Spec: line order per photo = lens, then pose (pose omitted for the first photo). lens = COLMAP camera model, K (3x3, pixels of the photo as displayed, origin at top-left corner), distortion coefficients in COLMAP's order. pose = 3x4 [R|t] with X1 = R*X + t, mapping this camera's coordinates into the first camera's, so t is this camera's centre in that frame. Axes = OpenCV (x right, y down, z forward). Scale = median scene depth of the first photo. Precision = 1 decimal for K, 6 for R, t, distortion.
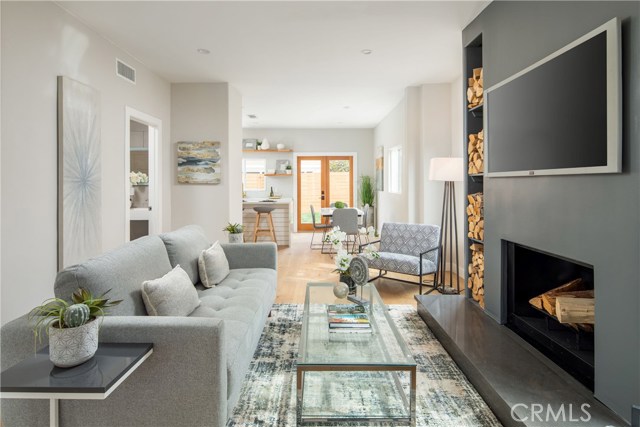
lens RADIAL K [[346.6, 0, 318.9], [0, 346.6, 184.5], [0, 0, 1]] dist [0.001500, -0.000432]
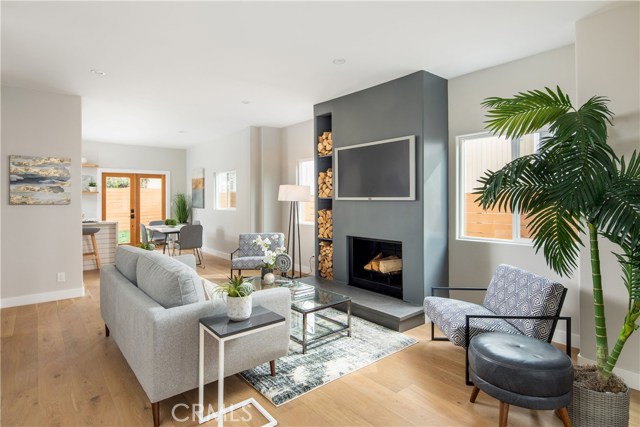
lens RADIAL K [[333.5, 0, 320.7], [0, 333.5, 197.7], [0, 0, 1]] dist [-0.000392, -0.000237]
pose [[0.761412, 0.000654, 0.648268, -0.368831], [0.002973, 0.999985, -0.004501, -0.014772], [-0.648262, 0.005355, 0.761399, -0.106033]]
